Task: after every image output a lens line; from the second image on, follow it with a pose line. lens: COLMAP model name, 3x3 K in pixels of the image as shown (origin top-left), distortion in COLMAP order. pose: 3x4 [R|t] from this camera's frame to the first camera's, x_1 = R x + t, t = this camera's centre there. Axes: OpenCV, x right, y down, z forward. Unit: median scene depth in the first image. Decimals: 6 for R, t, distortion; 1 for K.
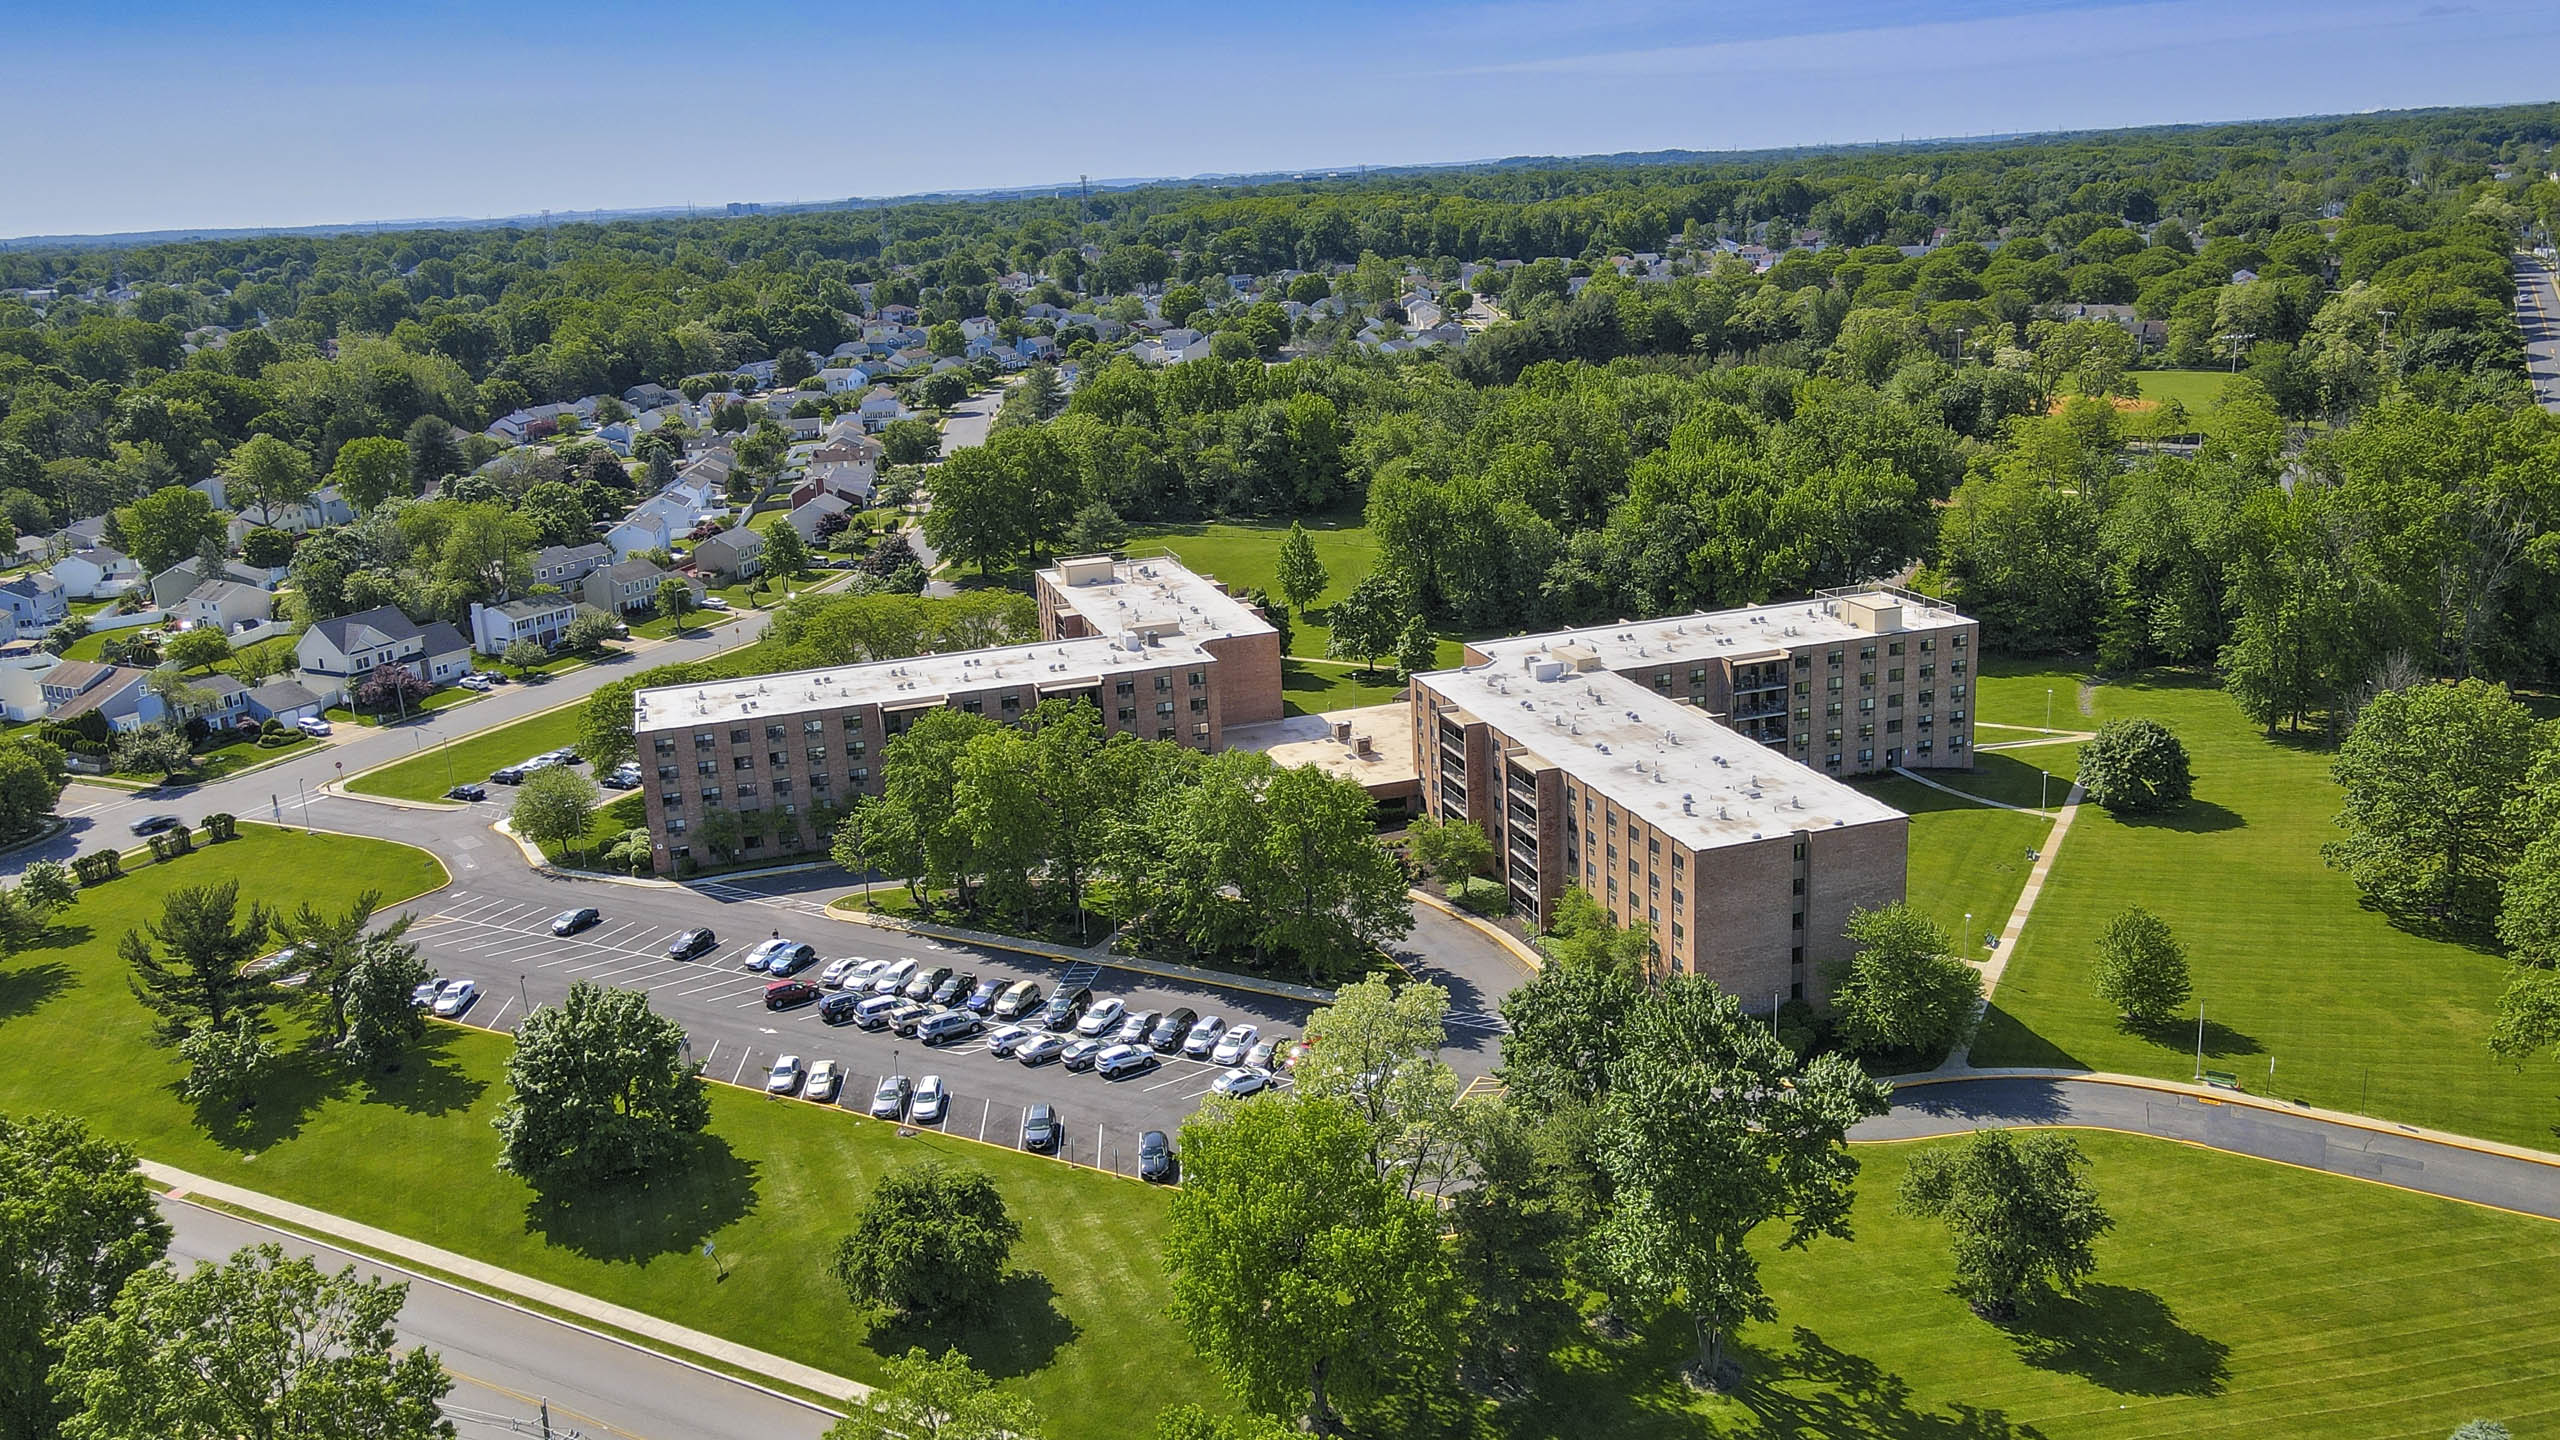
lens RADIAL K [[1928.6, 0, 1280.6], [0, 1928.6, 636.3], [0, 0, 1]] dist [-0.015898, 0.090752]
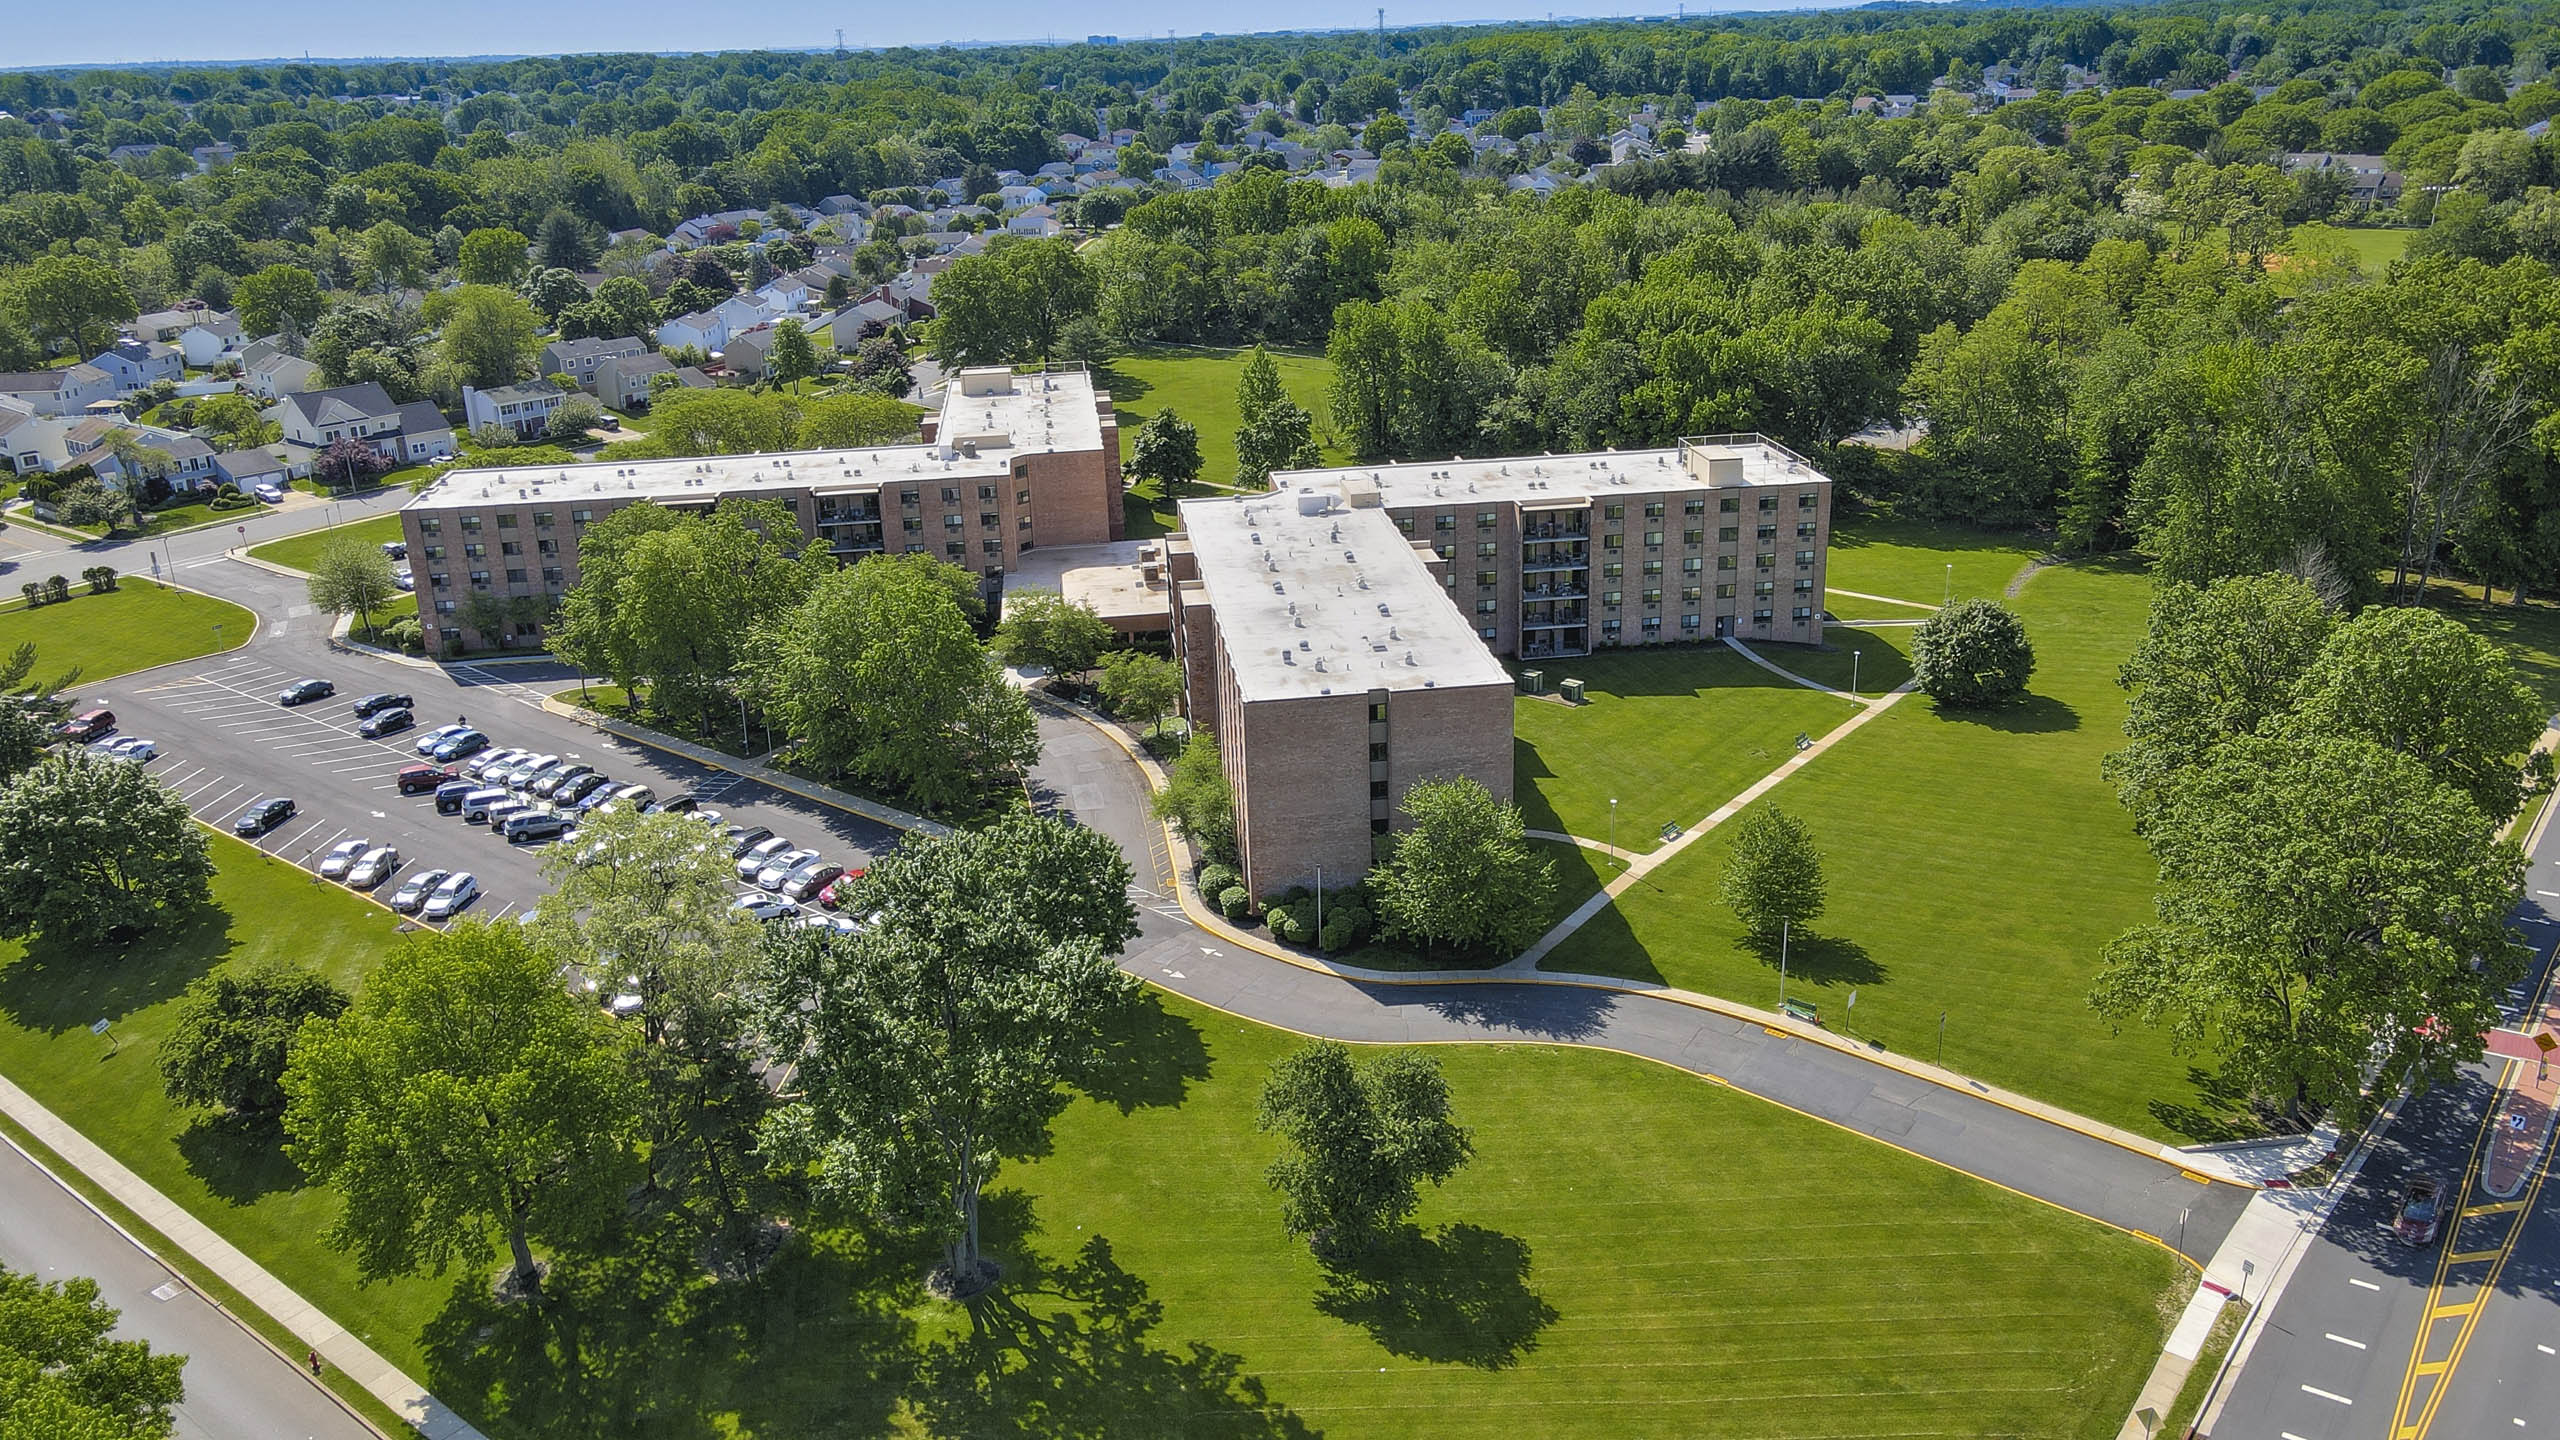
lens RADIAL K [[1893.8, 0, 1284.6], [0, 1893.8, 614.7], [0, 0, 1]] dist [0.002234, 0.082263]
pose [[0.985147, 0.069519, -0.157012, 0.254296], [-0.058064, 0.995385, 0.076406, 0.001997], [0.161599, -0.066154, 0.984637, 0.096500]]
